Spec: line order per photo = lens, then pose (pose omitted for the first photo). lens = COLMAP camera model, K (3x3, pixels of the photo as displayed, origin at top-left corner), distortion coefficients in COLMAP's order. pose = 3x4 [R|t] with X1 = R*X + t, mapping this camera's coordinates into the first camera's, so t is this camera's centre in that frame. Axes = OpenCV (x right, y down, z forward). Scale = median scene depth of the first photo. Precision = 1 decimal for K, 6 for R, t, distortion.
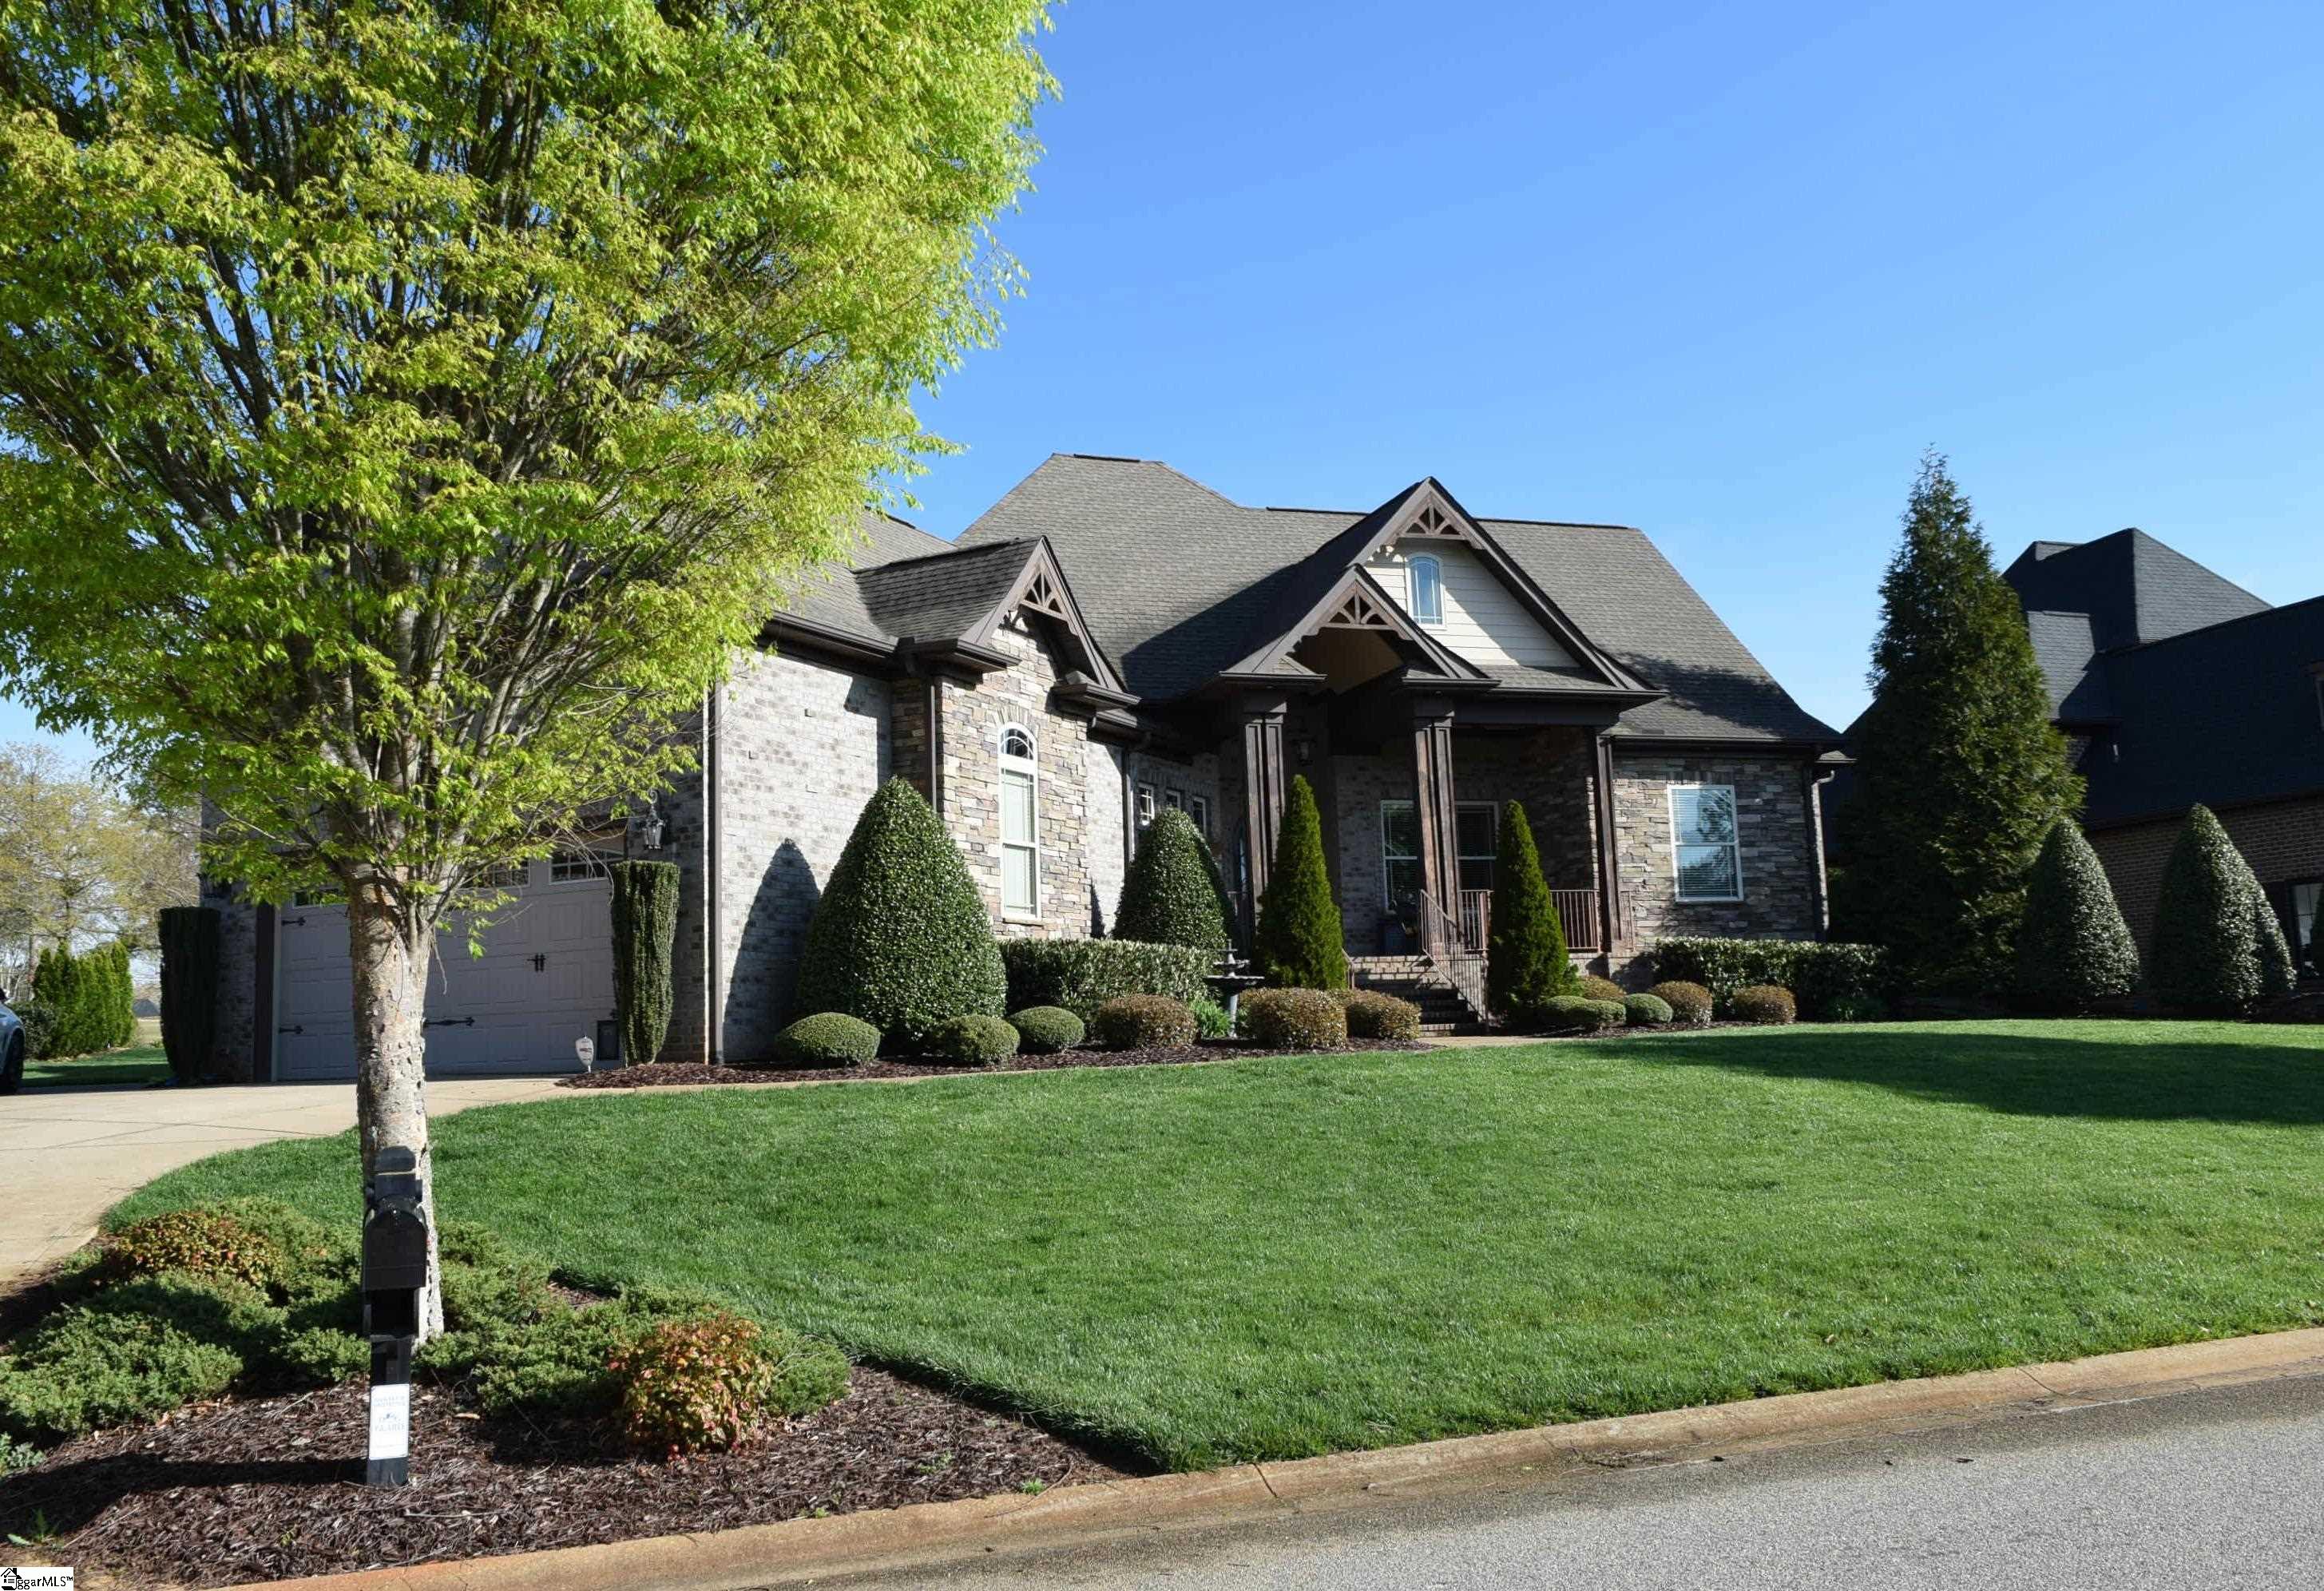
lens RADIAL K [[1860.7, 0, 1117.8], [0, 1860.7, 793.3], [0, 0, 1]] dist [-0.012685, -0.002878]
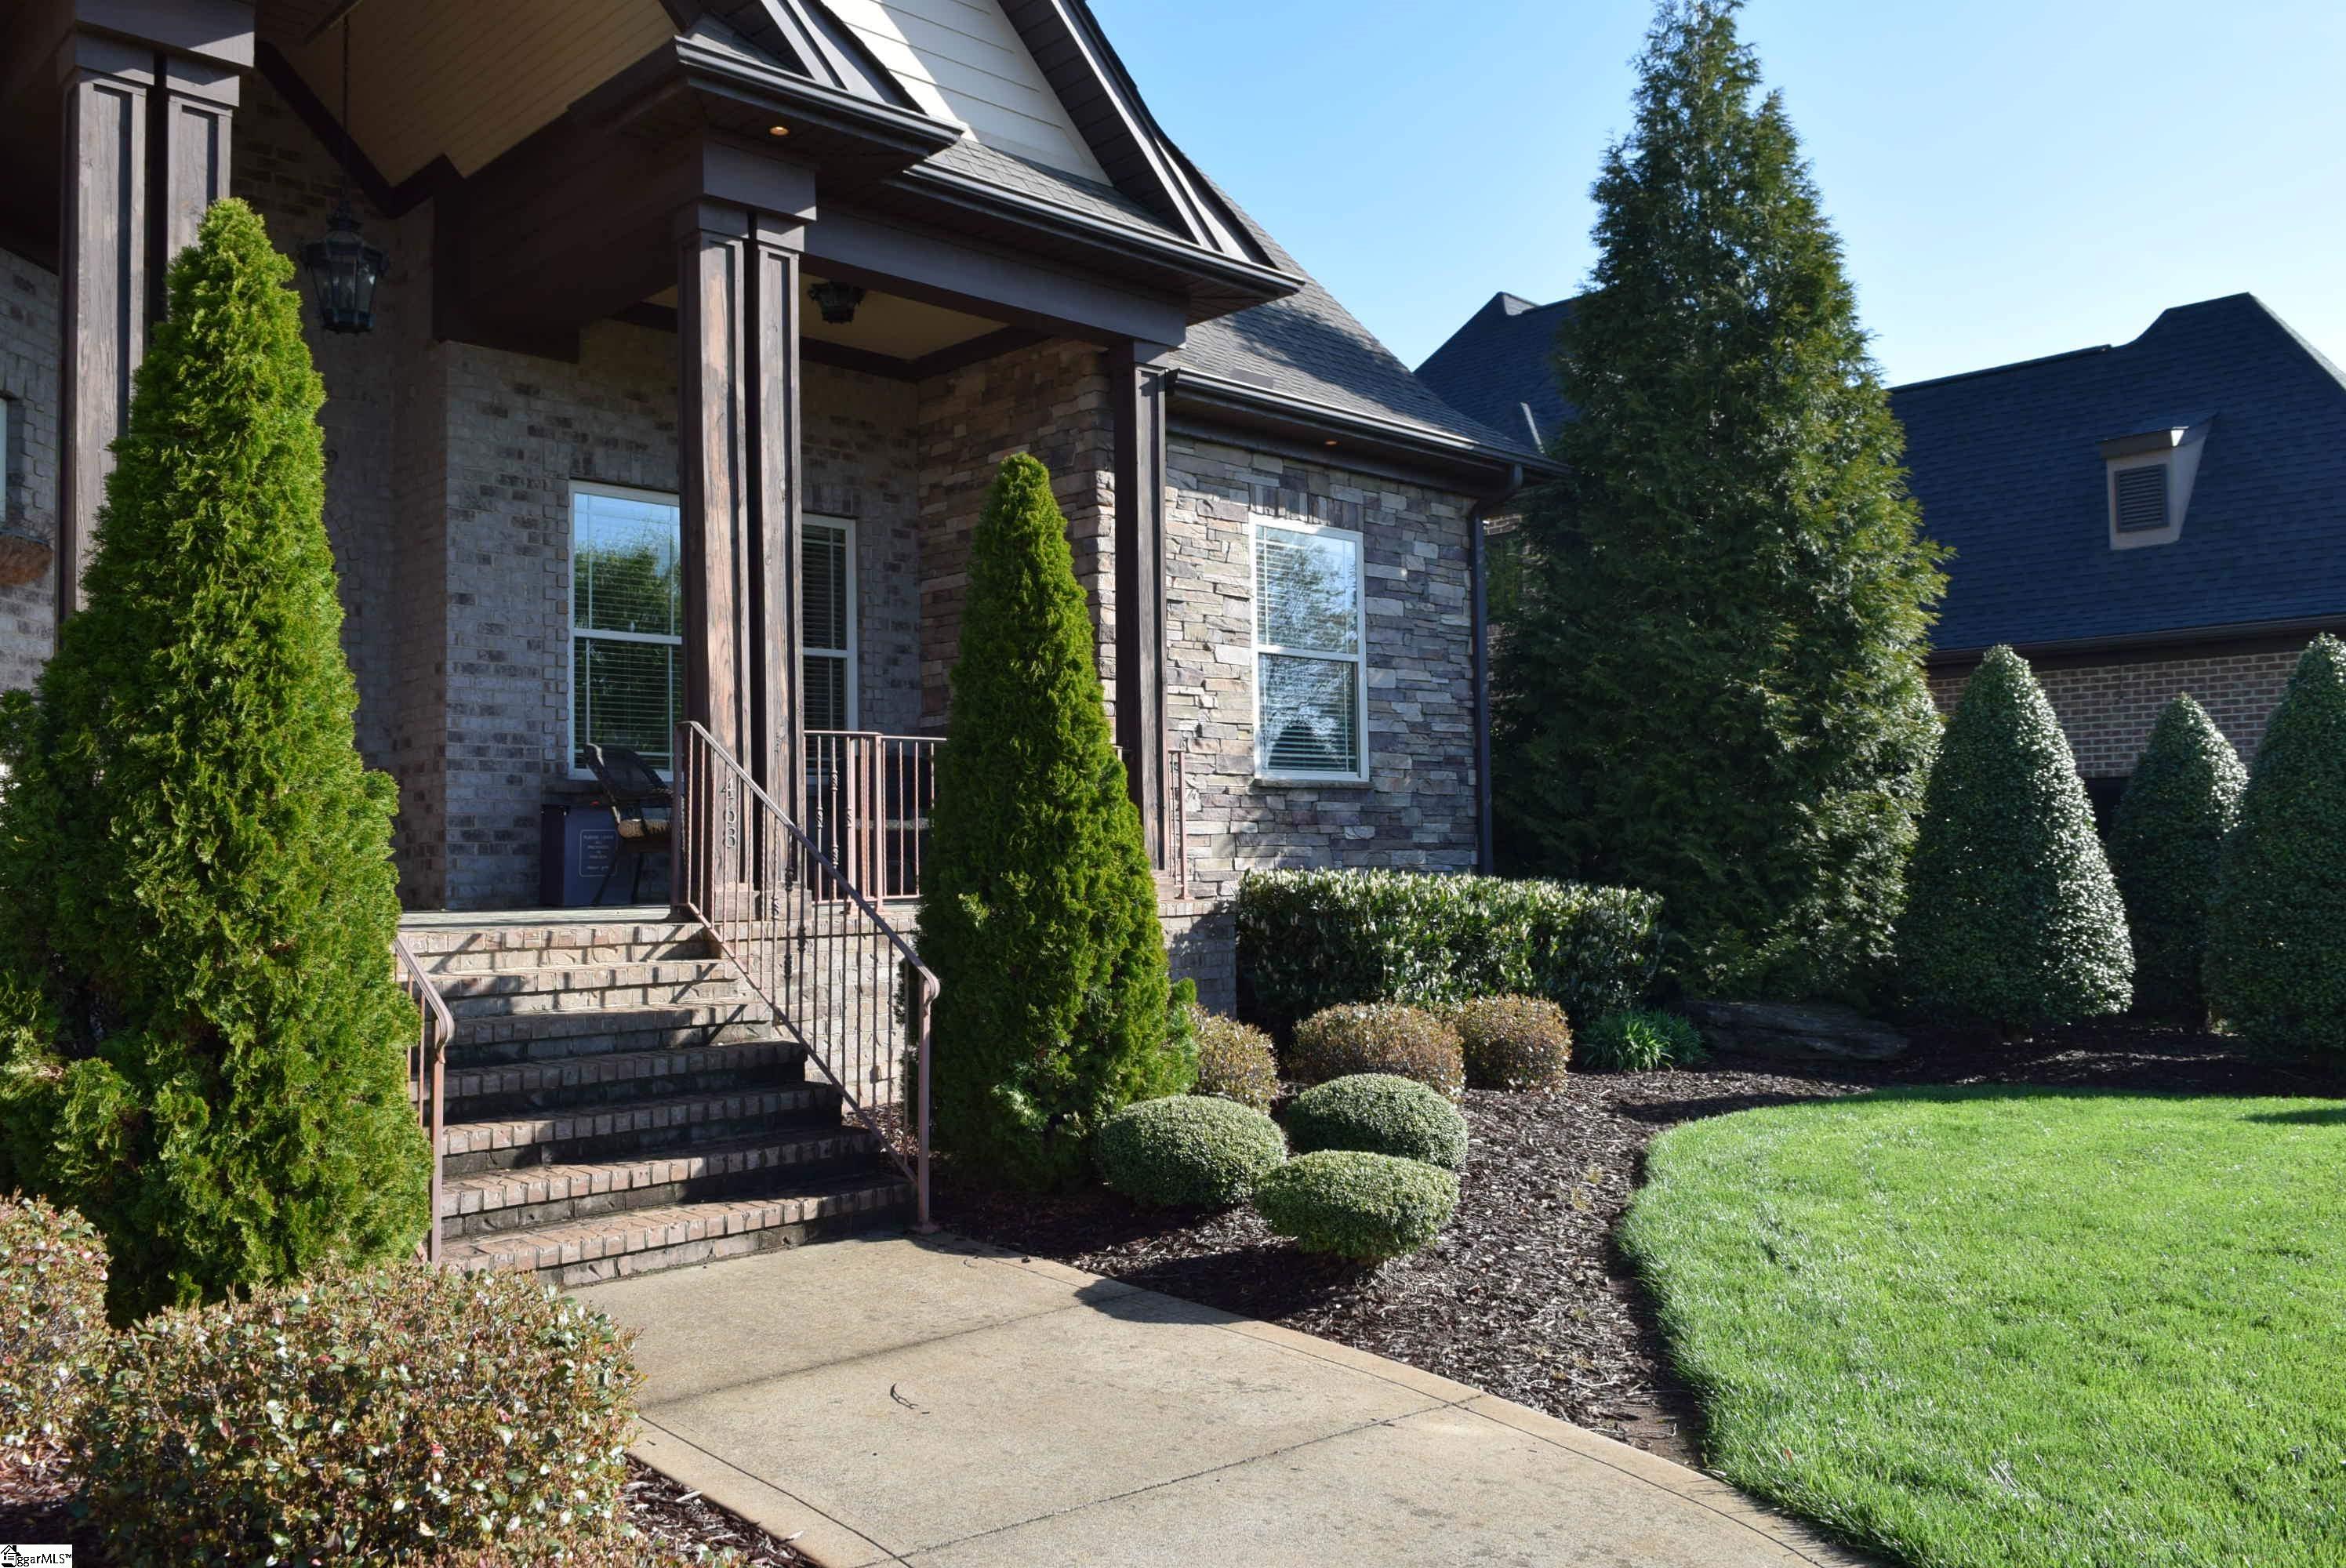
lens RADIAL K [[1834.0, 0, 1178.0], [0, 1834.0, 778.9], [0, 0, 1]] dist [-0.013451, 0.005891]
pose [[0.886713, 0.039731, 0.460611, 0.092085], [-0.077799, 0.994916, 0.063949, 0.035047], [-0.455728, -0.092540, 0.885296, 0.685717]]
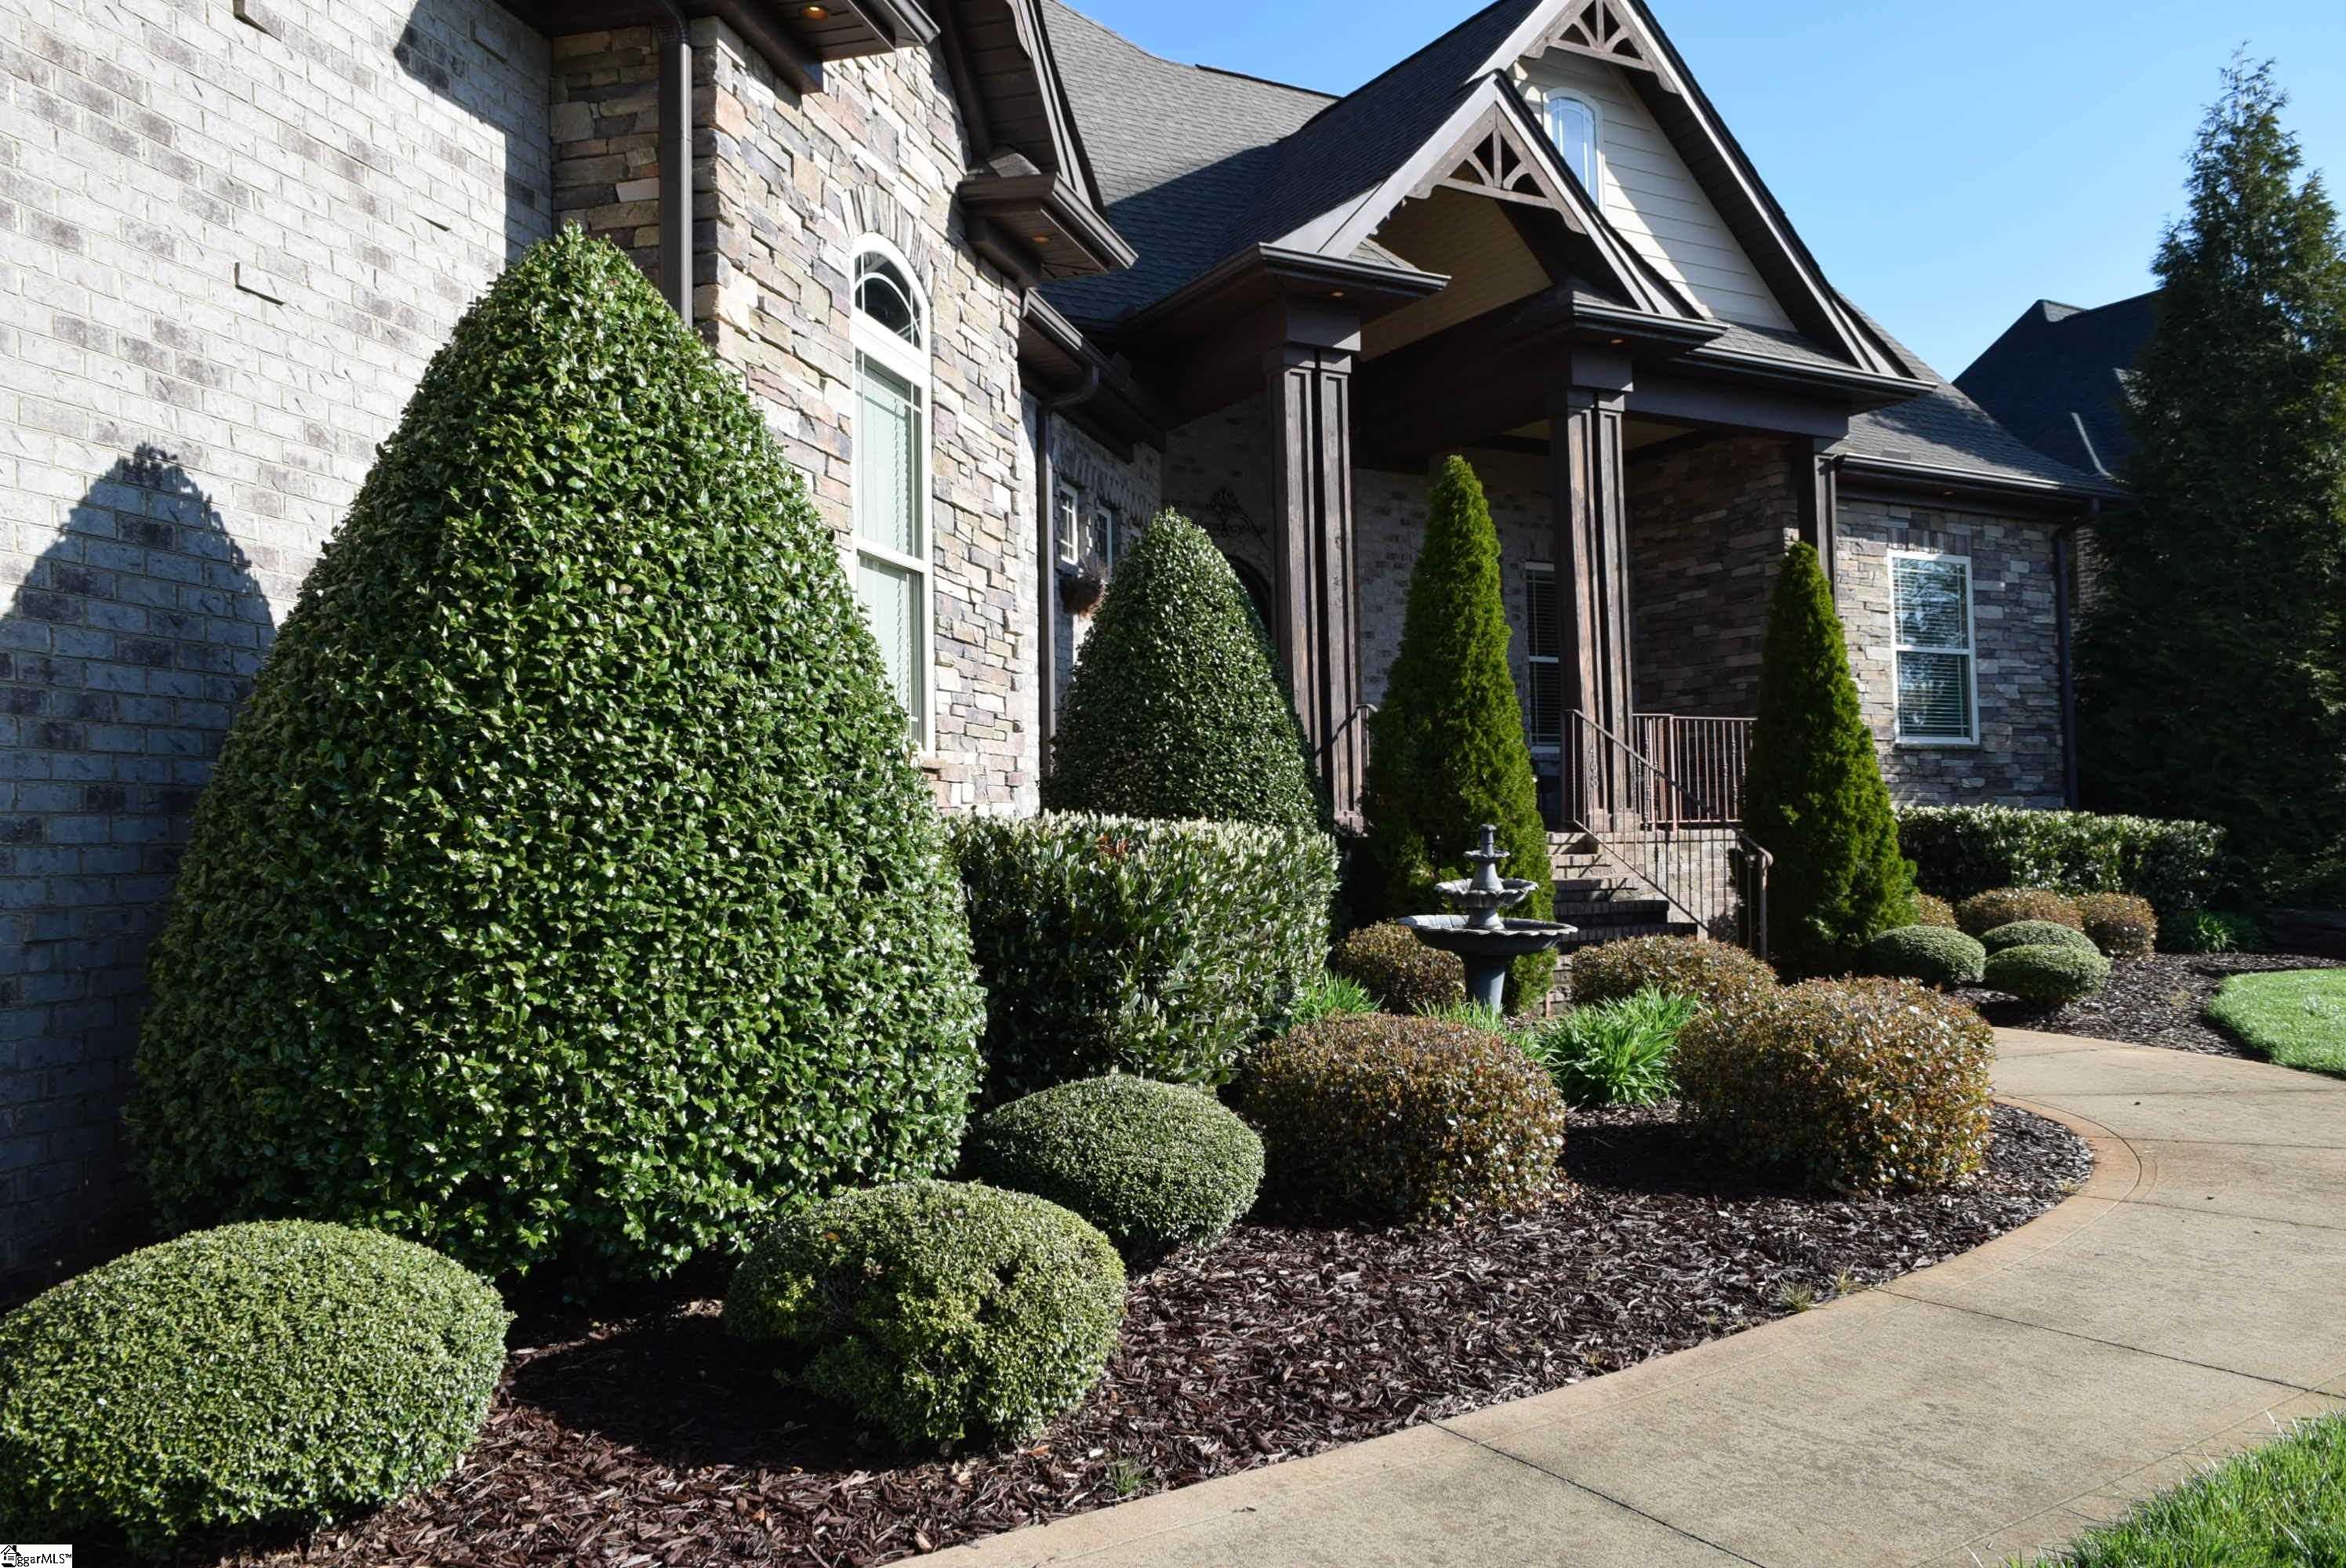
lens RADIAL K [[1834.0, 0, 1178.0], [0, 1834.0, 778.9], [0, 0, 1]] dist [-0.013451, 0.005891]
pose [[0.974160, 0.022664, 0.224719, -0.067095], [-0.042836, 0.995434, 0.085301, 0.031933], [-0.221760, -0.092723, 0.970683, 0.519878]]
